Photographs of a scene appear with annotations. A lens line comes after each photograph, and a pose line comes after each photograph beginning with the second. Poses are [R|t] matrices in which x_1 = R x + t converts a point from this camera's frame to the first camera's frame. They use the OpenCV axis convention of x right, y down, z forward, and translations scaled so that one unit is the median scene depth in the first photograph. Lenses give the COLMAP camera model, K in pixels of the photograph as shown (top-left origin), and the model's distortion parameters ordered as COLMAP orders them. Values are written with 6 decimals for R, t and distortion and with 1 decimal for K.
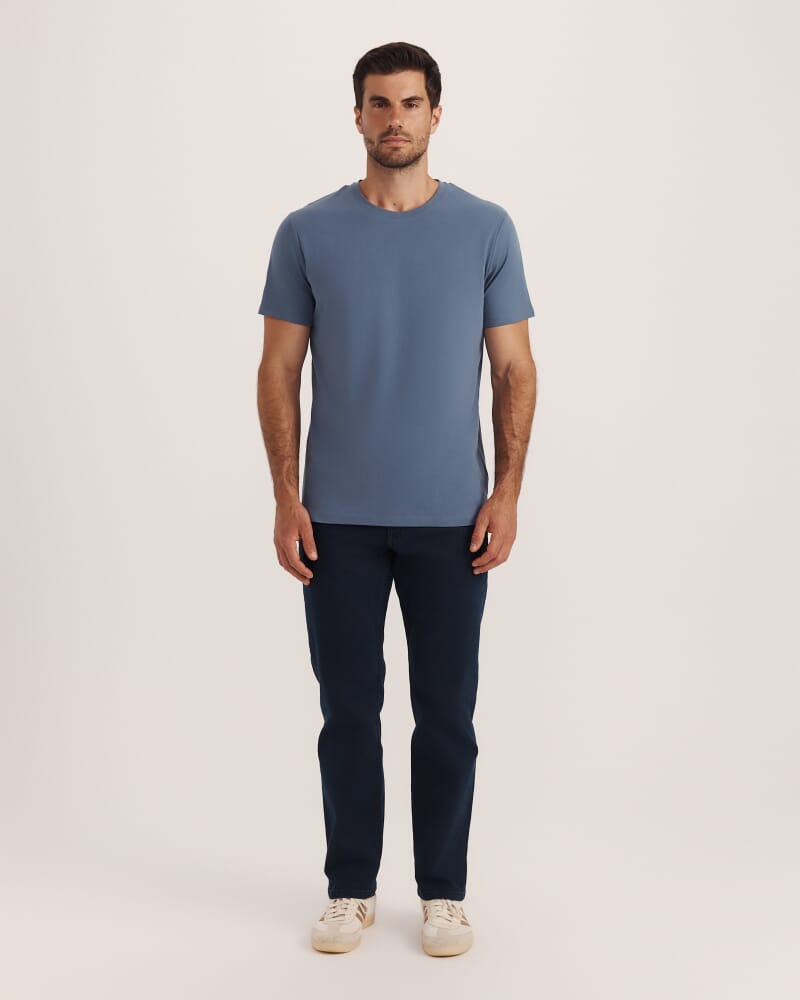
lens RADIAL K [[1441.2, 0, 400.0], [0, 1441.2, 500.0], [0, 0, 1]] dist [-0.001721, -0.015522]
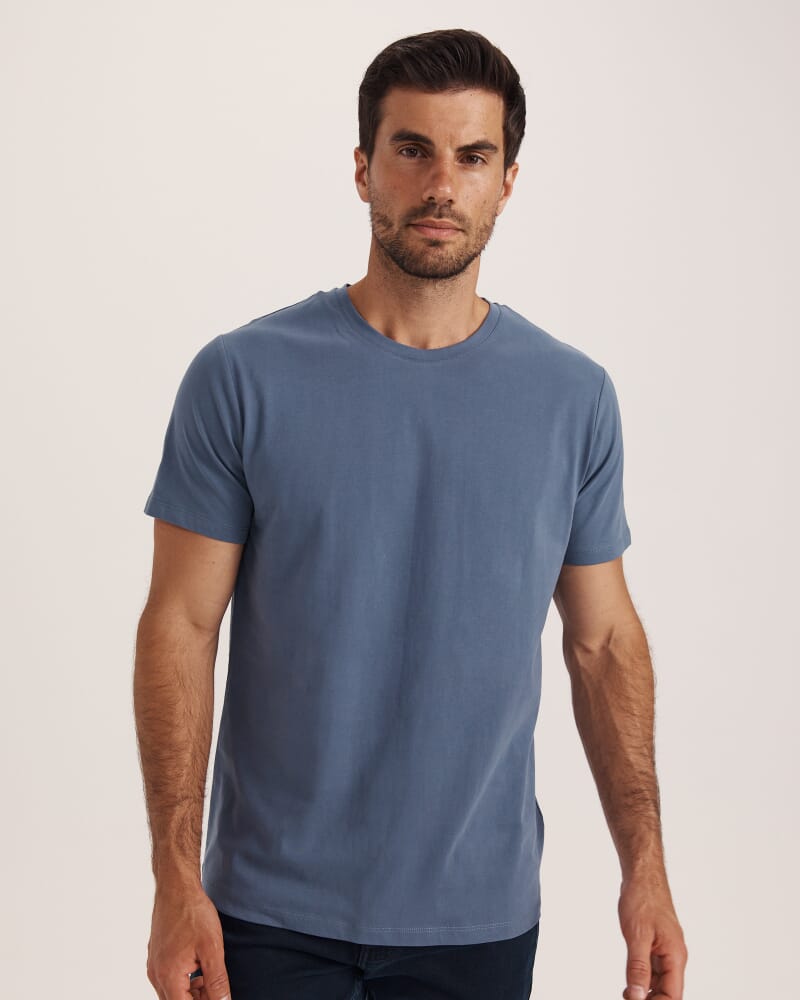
lens RADIAL K [[1058.8, 0, 400.0], [0, 1058.8, 500.0], [0, 0, 1]] dist [-0.012228, -0.030224]
pose [[0.991171, 0.070216, 0.112472, -0.049702], [-0.078978, 0.994018, 0.075437, -0.176969], [-0.106502, -0.083654, 0.990787, 0.611180]]
